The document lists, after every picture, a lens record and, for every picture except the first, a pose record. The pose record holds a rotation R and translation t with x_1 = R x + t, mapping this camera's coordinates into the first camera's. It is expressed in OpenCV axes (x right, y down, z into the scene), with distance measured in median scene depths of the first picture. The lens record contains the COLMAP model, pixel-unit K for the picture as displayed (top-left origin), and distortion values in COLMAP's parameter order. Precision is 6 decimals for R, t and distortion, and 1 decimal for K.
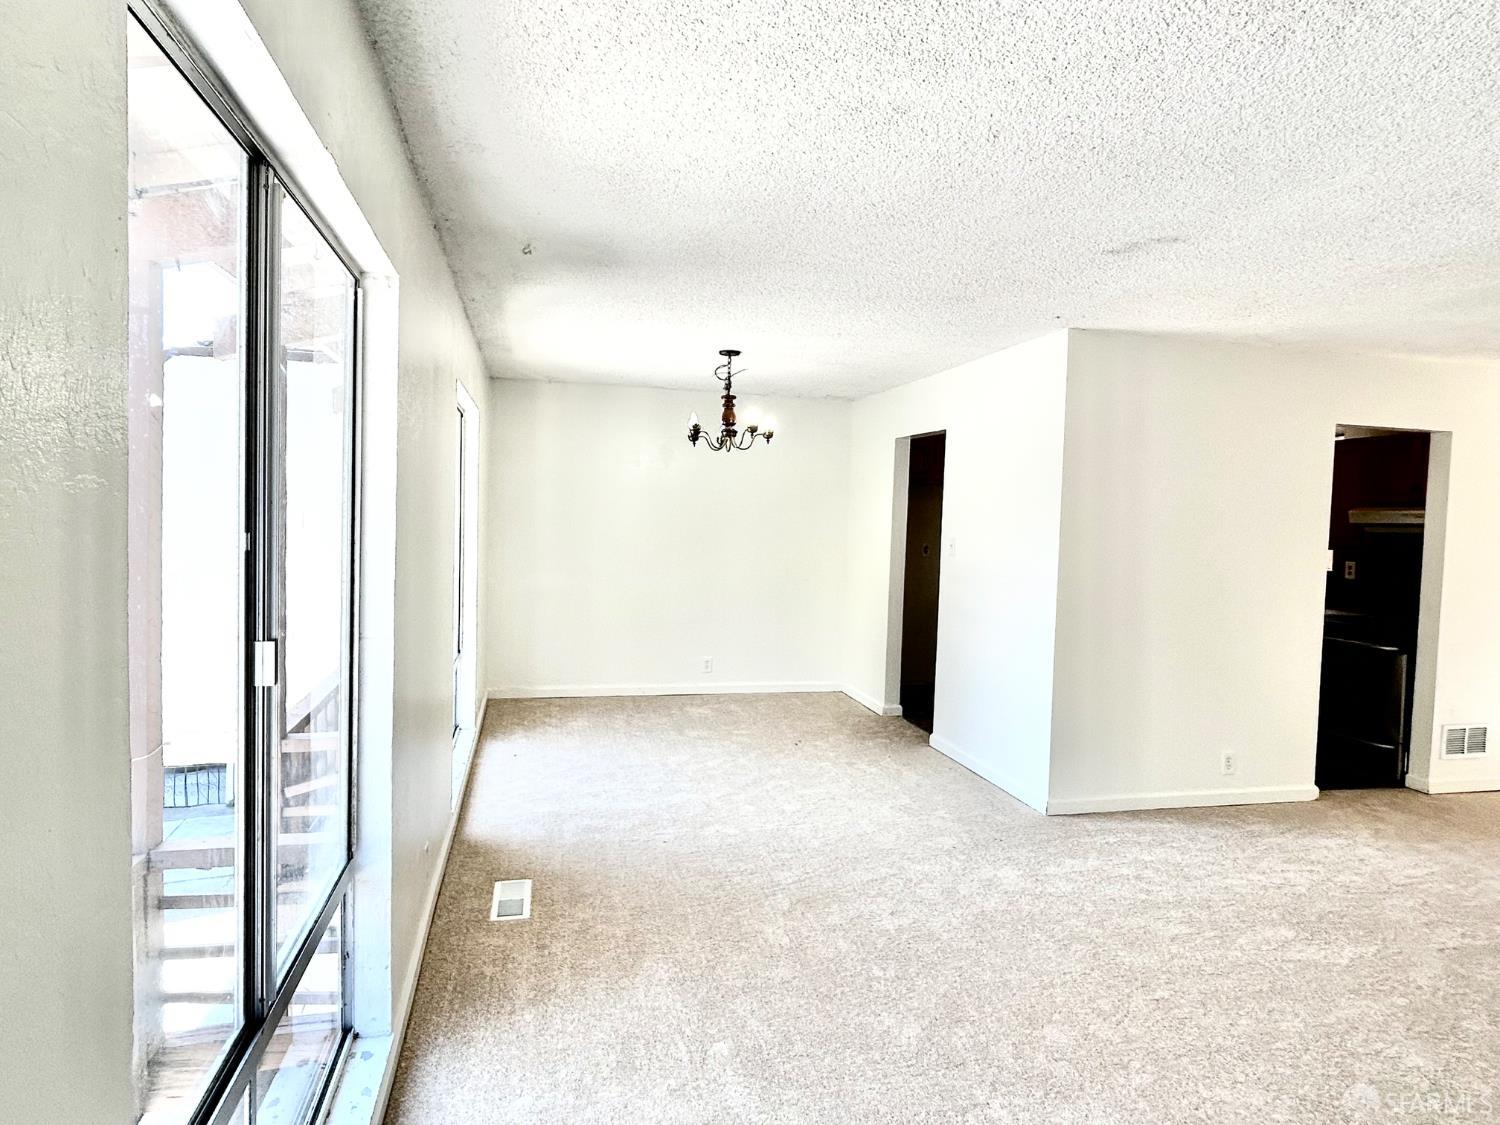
lens RADIAL K [[880.8, 0, 743.2], [0, 880.8, 558.3], [0, 0, 1]] dist [-0.004601, 0.003586]
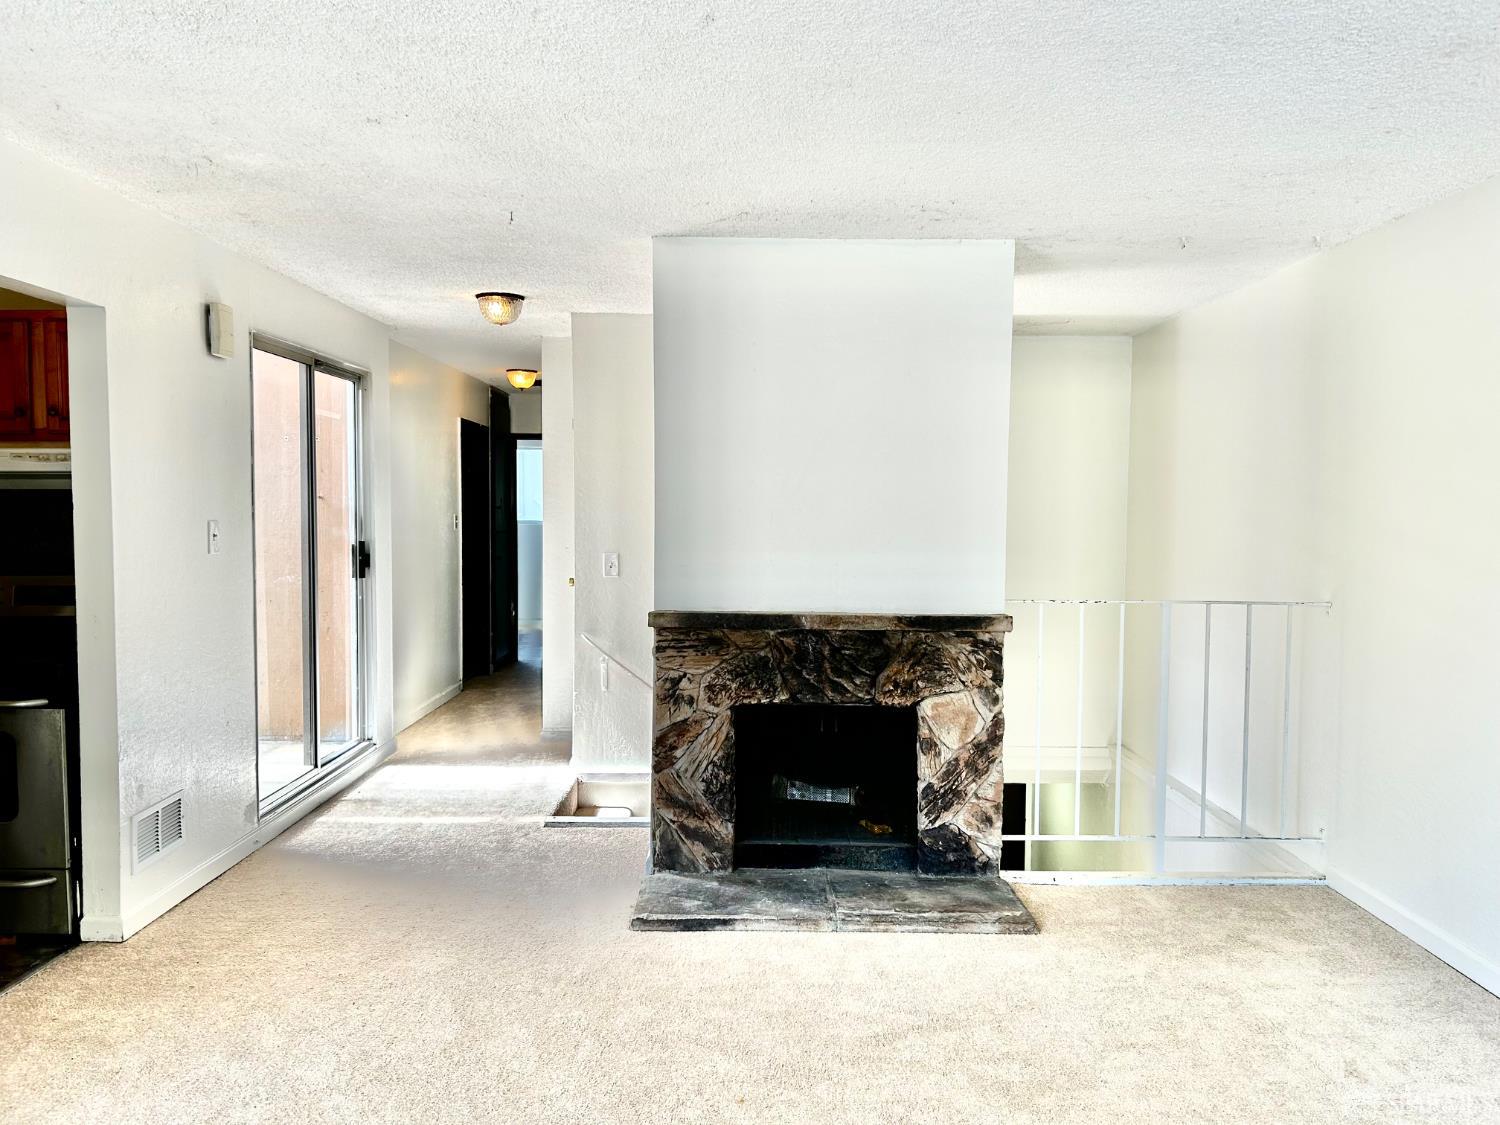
lens RADIAL K [[1141.9, 0, 742.7], [0, 1141.9, 555.8], [0, 0, 1]] dist [0.063824, -0.048709]
pose [[0.235466, -0.072310, 0.969189, 0.176203], [0.048804, 0.996850, 0.062516, -0.012655], [-0.970656, 0.032580, 0.238253, 0.468700]]
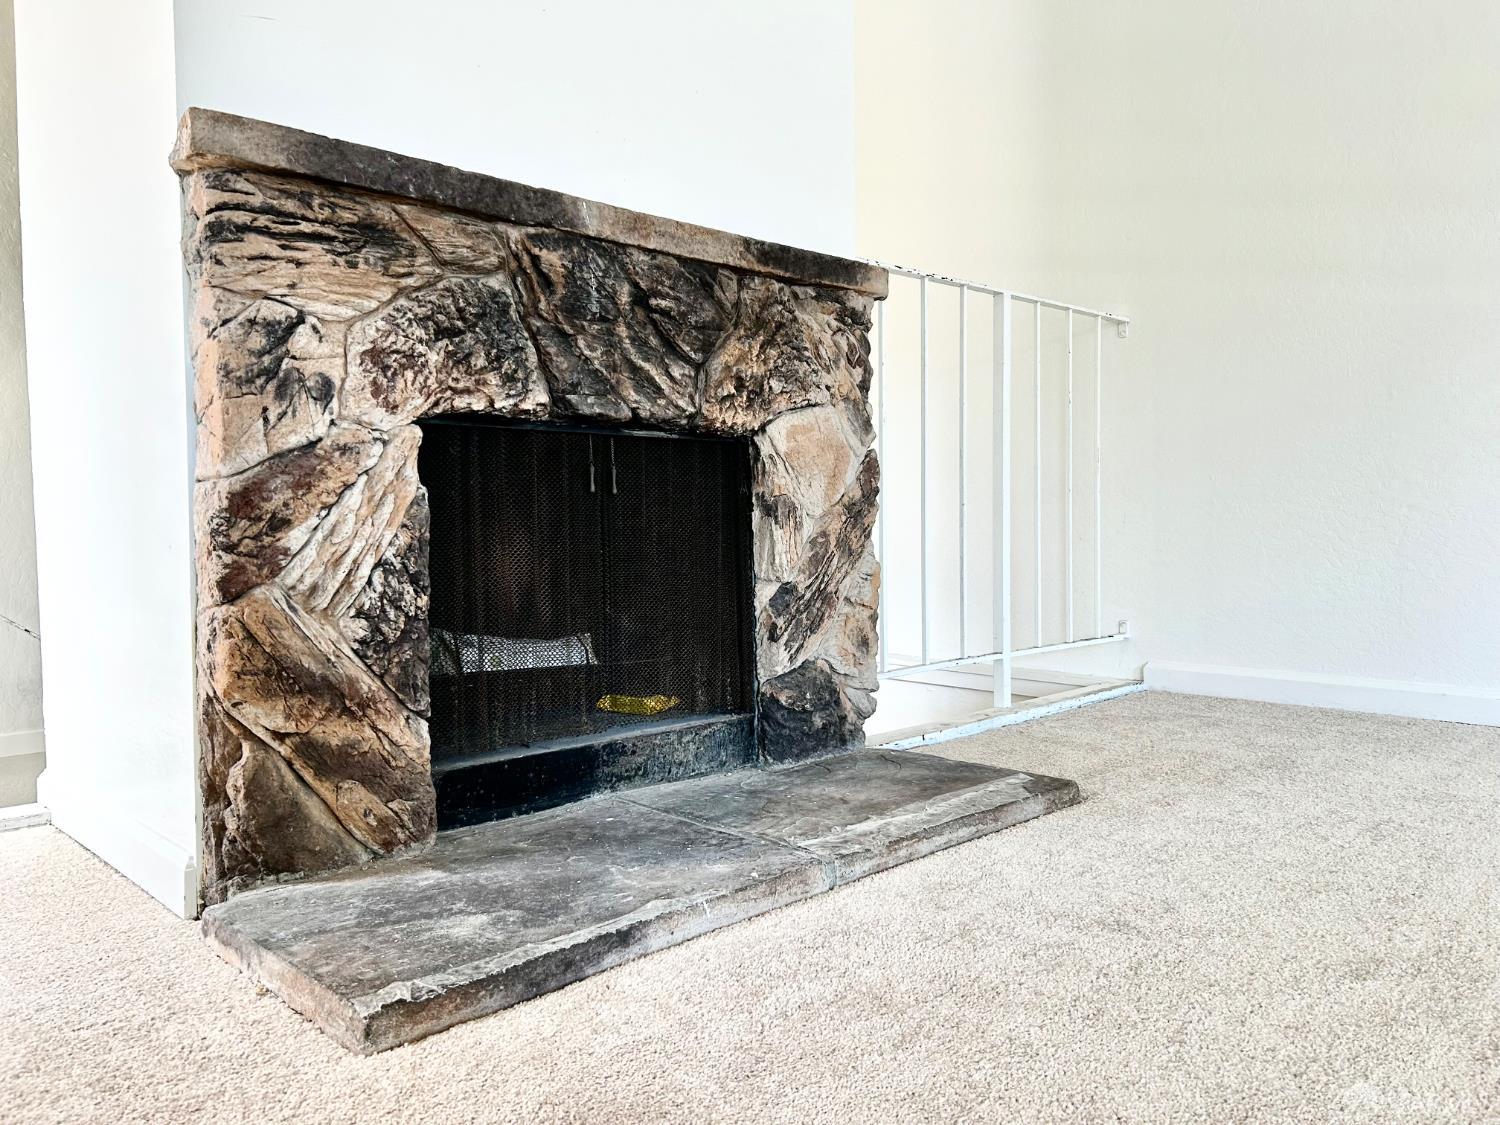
lens RADIAL K [[1141.9, 0, 761.4], [0, 1141.9, 563.9], [0, 0, 1]] dist [0.063824, -0.048709]
pose [[-0.514968, -0.062750, 0.854910, 0.726257], [0.038103, 0.994656, 0.095960, 0.192338], [-0.856362, 0.081990, -0.509825, 0.815883]]
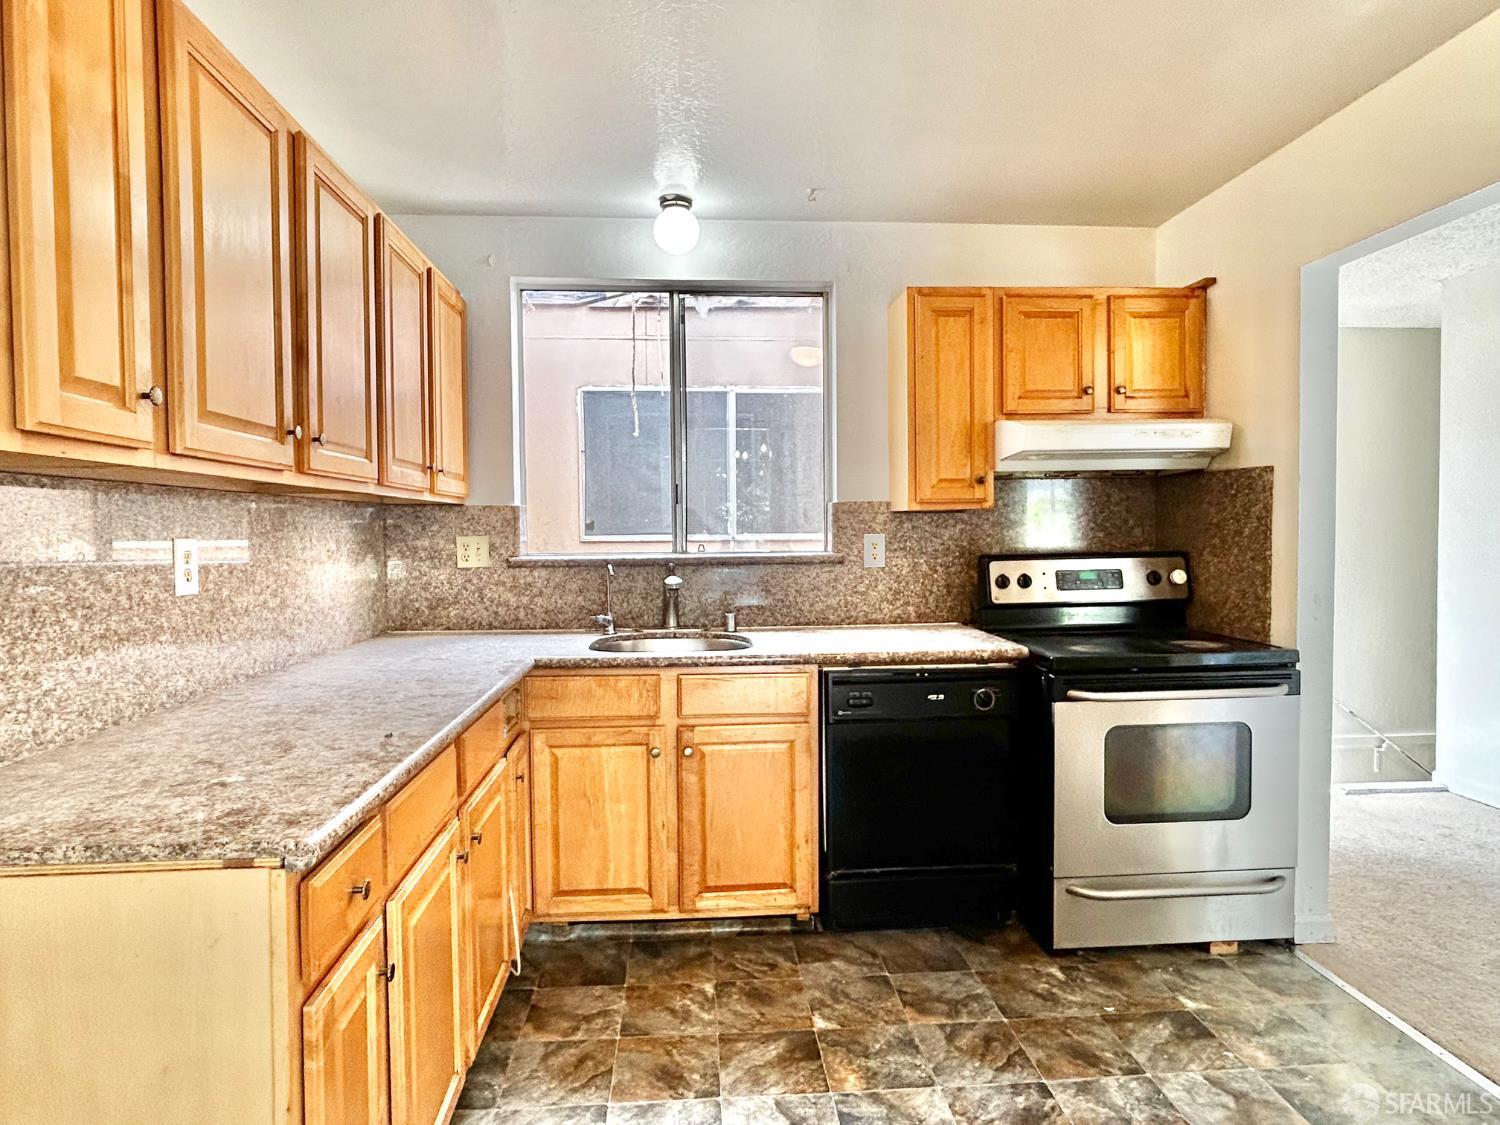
lens RADIAL K [[853.8, 0, 748.4], [0, 853.8, 558.2], [0, 0, 1]] dist [-0.000530, -0.003615]
pose [[0.152930, -0.067679, 0.985917, 0.253317], [0.064001, 0.996236, 0.058460, -0.023047], [-0.986162, 0.054160, 0.156686, 1.412963]]
